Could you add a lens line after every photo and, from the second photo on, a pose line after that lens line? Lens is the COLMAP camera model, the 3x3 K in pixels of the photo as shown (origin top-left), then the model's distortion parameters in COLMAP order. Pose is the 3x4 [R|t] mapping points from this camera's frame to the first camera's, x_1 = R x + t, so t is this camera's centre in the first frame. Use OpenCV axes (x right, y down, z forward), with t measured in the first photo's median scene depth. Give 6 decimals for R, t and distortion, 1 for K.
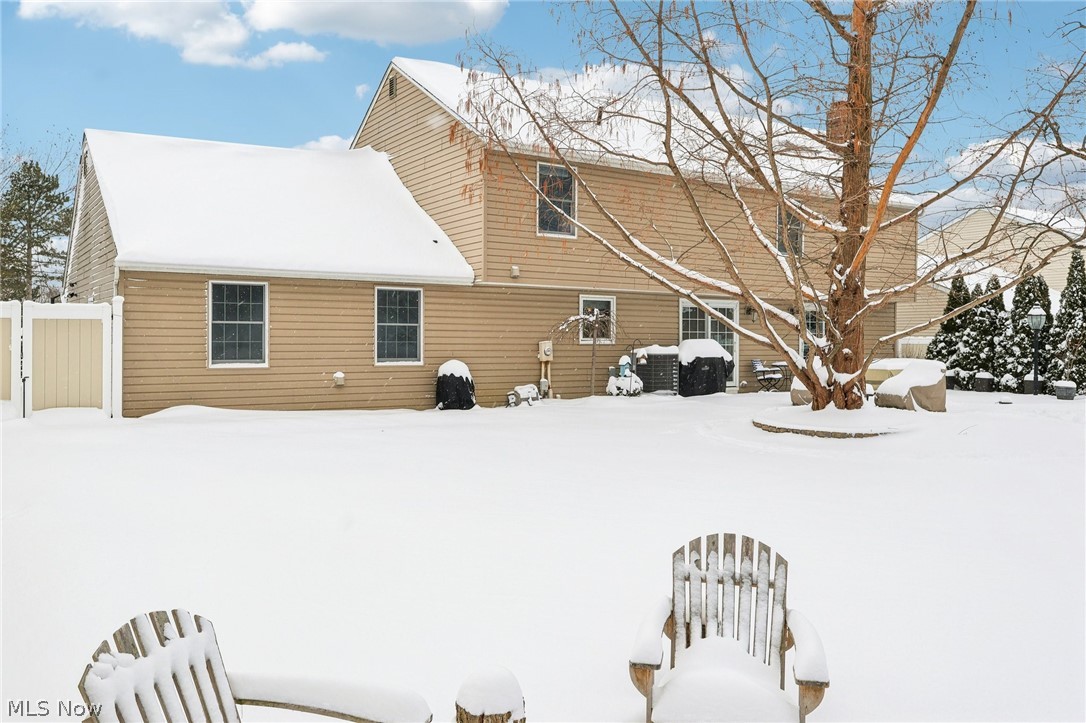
lens RADIAL K [[887.6, 0, 542.7], [0, 887.6, 363.5], [0, 0, 1]] dist [-0.014698, -0.003080]
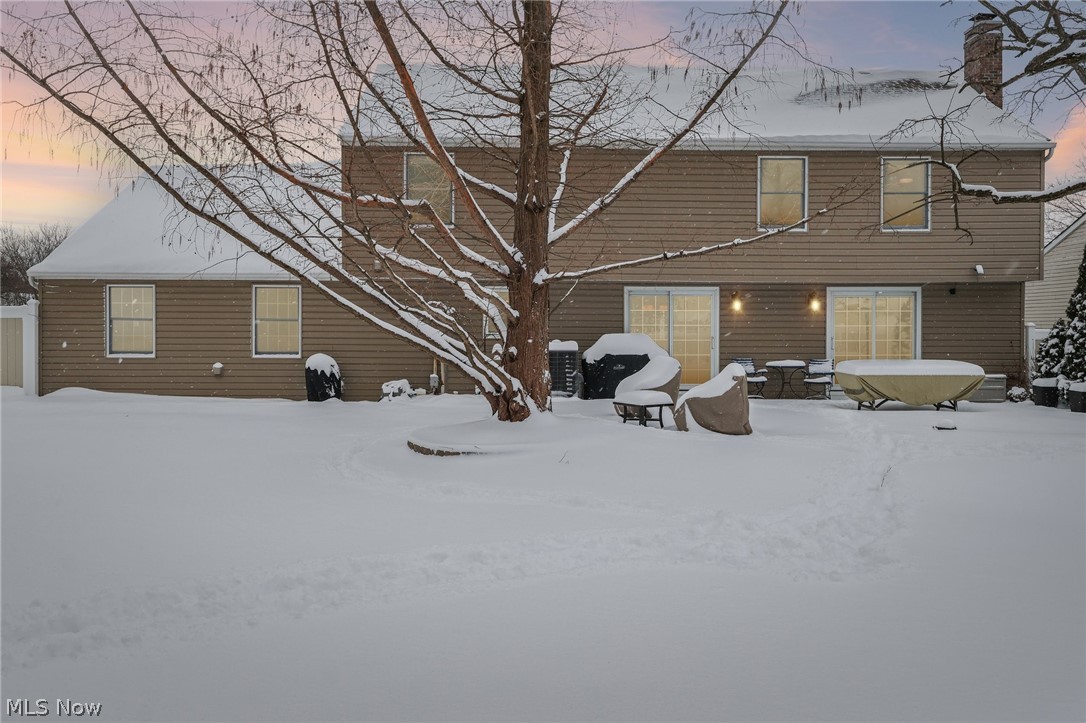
lens RADIAL K [[864.6, 0, 541.9], [0, 864.6, 351.8], [0, 0, 1]] dist [-0.005834, -0.001750]
pose [[0.838160, 0.012727, -0.545276, 0.670093], [-0.014629, 0.999893, 0.000851, -0.010771], [0.545229, 0.007264, 0.838256, 0.295675]]
